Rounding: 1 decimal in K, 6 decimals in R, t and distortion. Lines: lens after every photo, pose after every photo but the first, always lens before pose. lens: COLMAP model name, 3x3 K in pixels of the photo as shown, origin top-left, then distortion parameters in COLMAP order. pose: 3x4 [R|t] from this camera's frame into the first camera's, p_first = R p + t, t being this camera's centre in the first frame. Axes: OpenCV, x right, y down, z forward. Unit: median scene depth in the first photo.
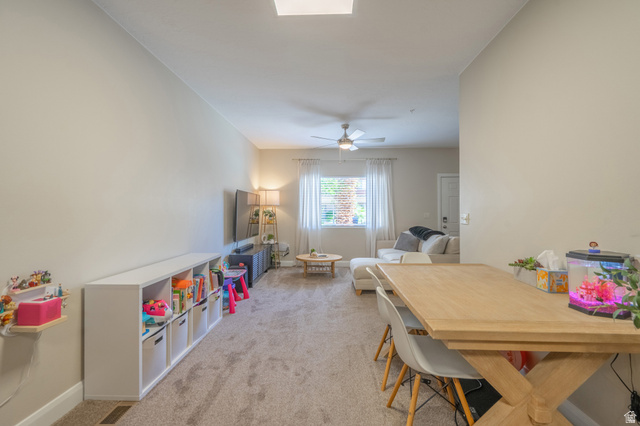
lens RADIAL K [[299.9, 0, 323.3], [0, 299.9, 207.0], [0, 0, 1]] dist [0.000360, 0.000544]
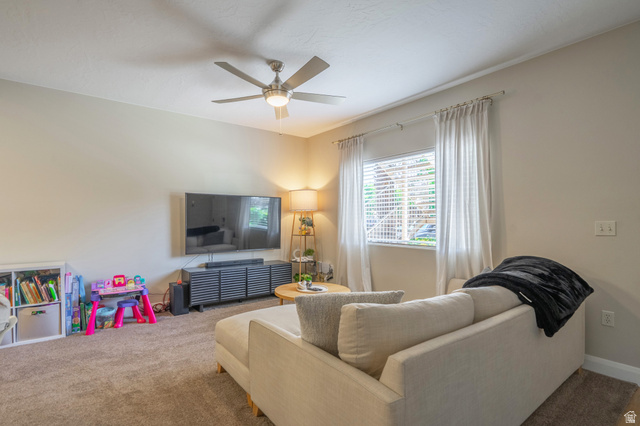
lens RADIAL K [[307.4, 0, 307.2], [0, 307.4, 227.9], [0, 0, 1]] dist [0.001791, 0.000379]
pose [[0.602943, 0.025176, -0.797387, 0.433030], [0.012865, 0.999065, 0.041271, 0.005700], [0.797680, -0.035143, 0.602056, 0.527099]]
